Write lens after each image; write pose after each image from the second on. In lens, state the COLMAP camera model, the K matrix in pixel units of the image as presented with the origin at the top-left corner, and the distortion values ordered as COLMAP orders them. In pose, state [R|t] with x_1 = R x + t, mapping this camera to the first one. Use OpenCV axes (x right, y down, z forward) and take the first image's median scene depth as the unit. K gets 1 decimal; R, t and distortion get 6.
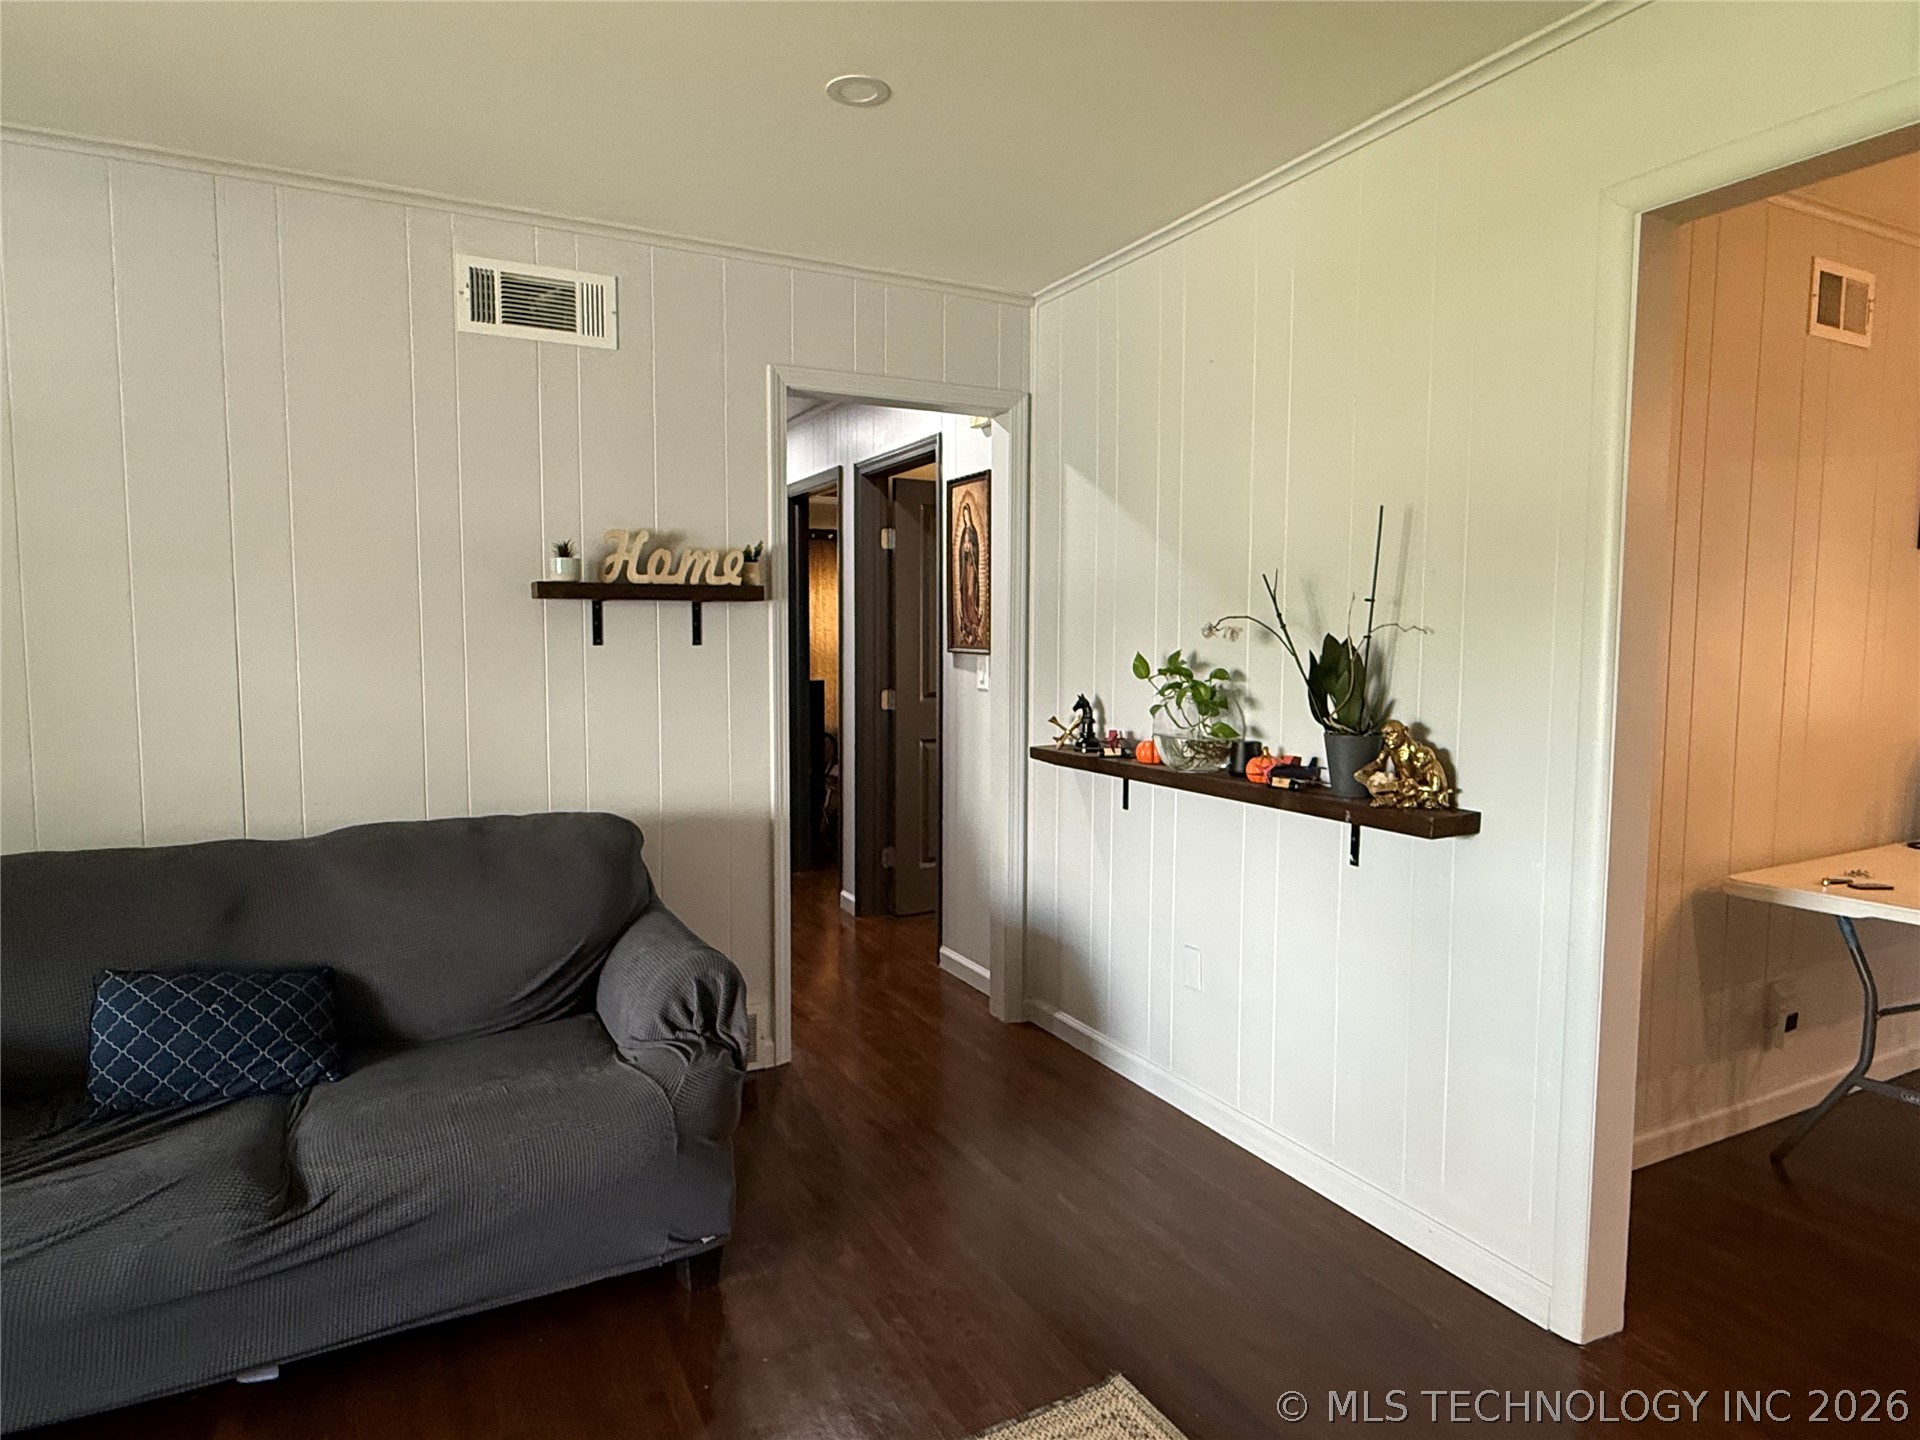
lens RADIAL K [[1140.8, 0, 979.9], [0, 1140.8, 709.9], [0, 0, 1]] dist [0.003932, 0.001246]
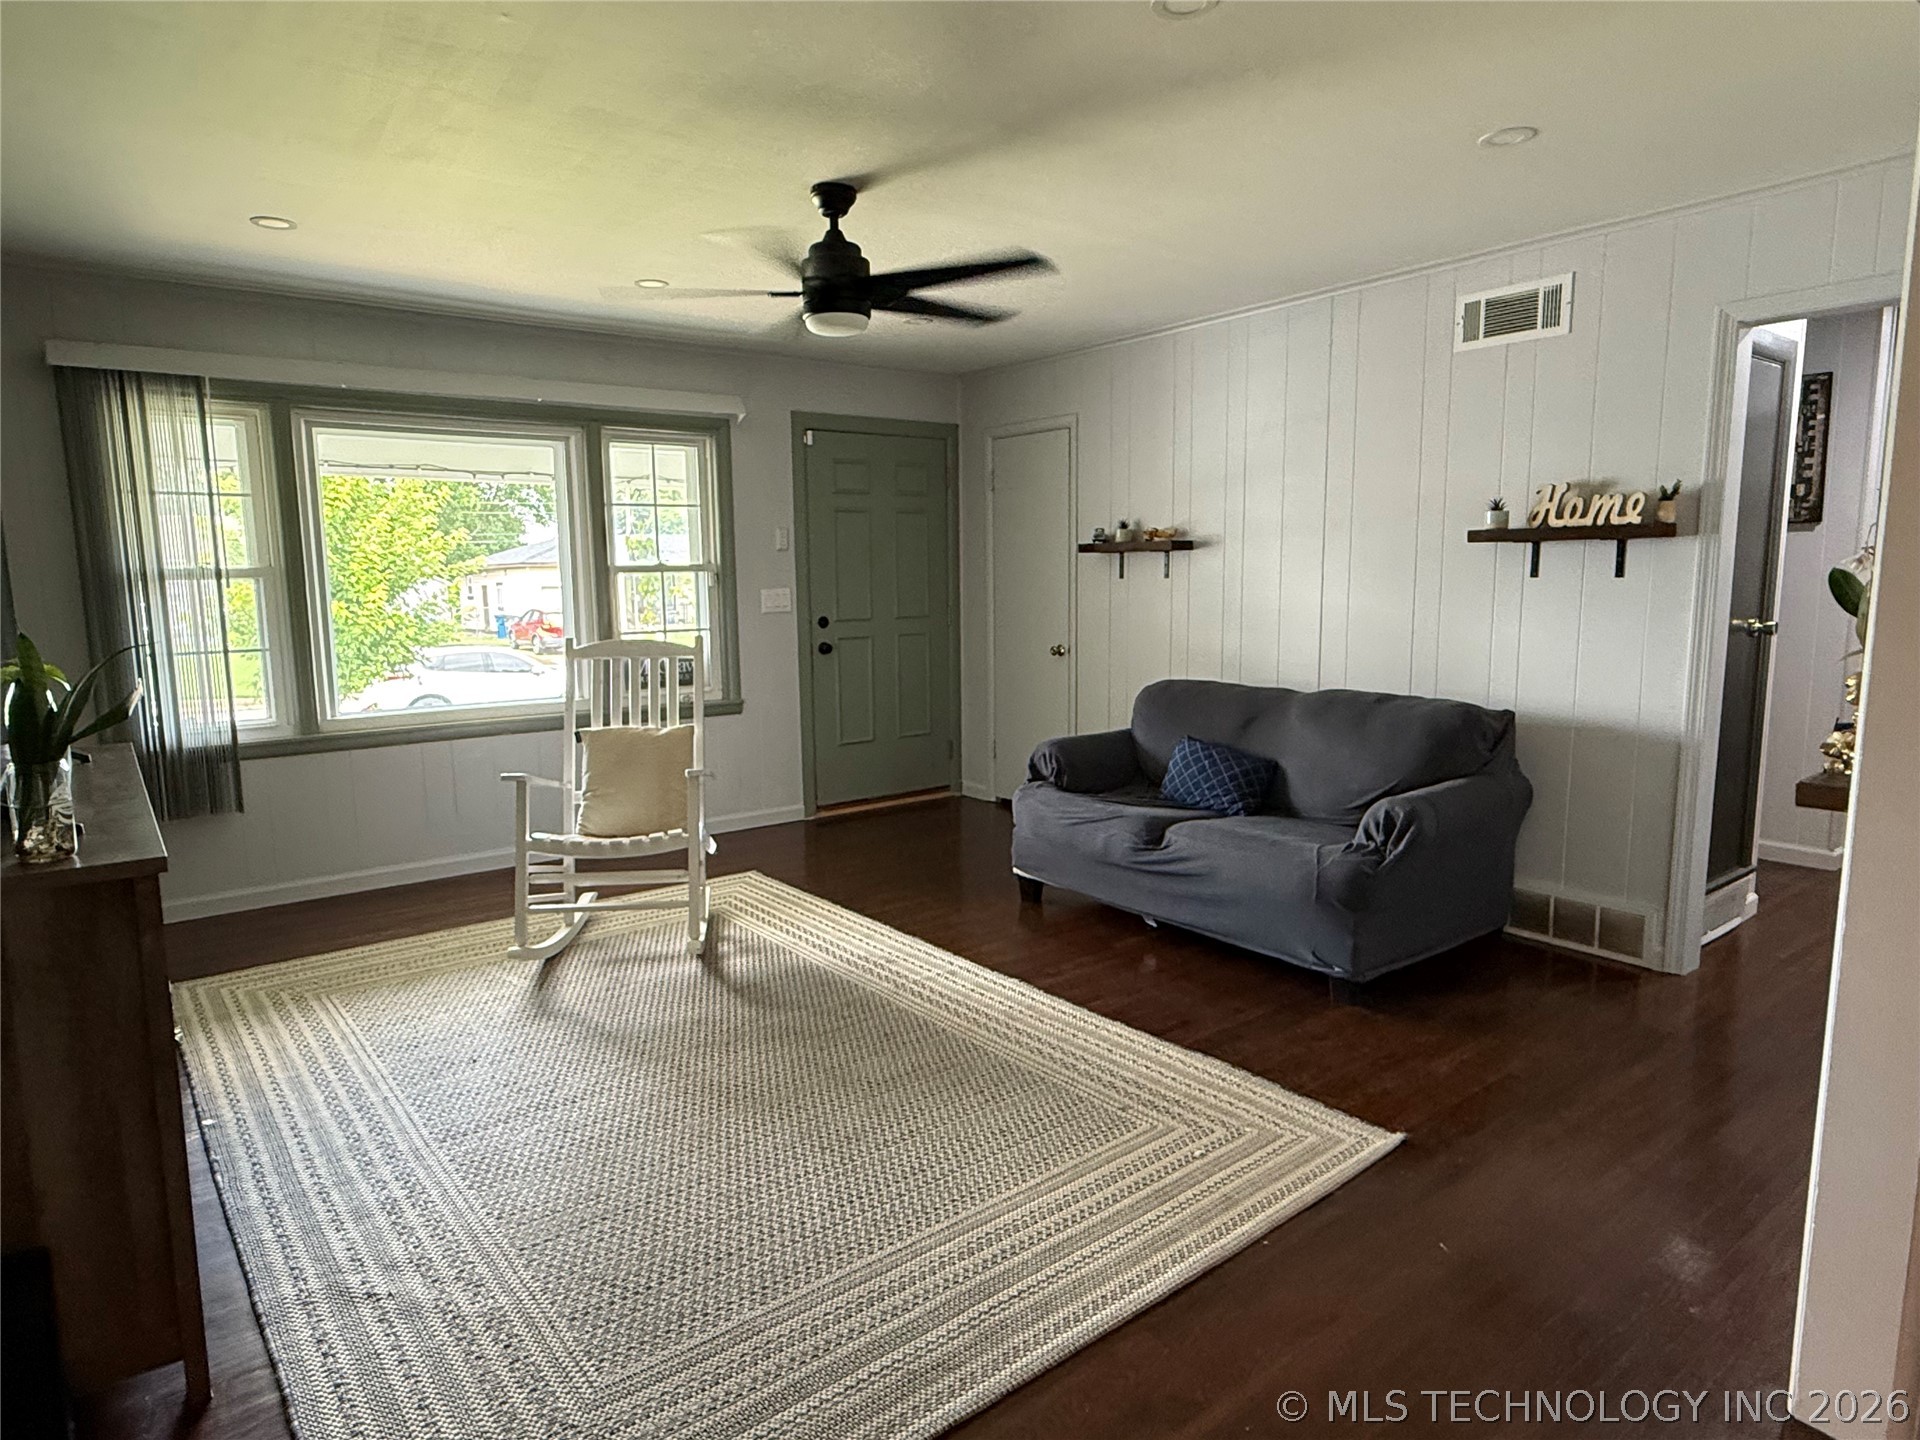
lens RADIAL K [[1113.4, 0, 947.1], [0, 1113.4, 723.9], [0, 0, 1]] dist [0.002974, 0.000641]
pose [[0.168681, 0.126334, -0.977541, 0.789605], [-0.062064, 0.991146, 0.117382, -0.001036], [0.983715, 0.040870, 0.175028, 0.157854]]
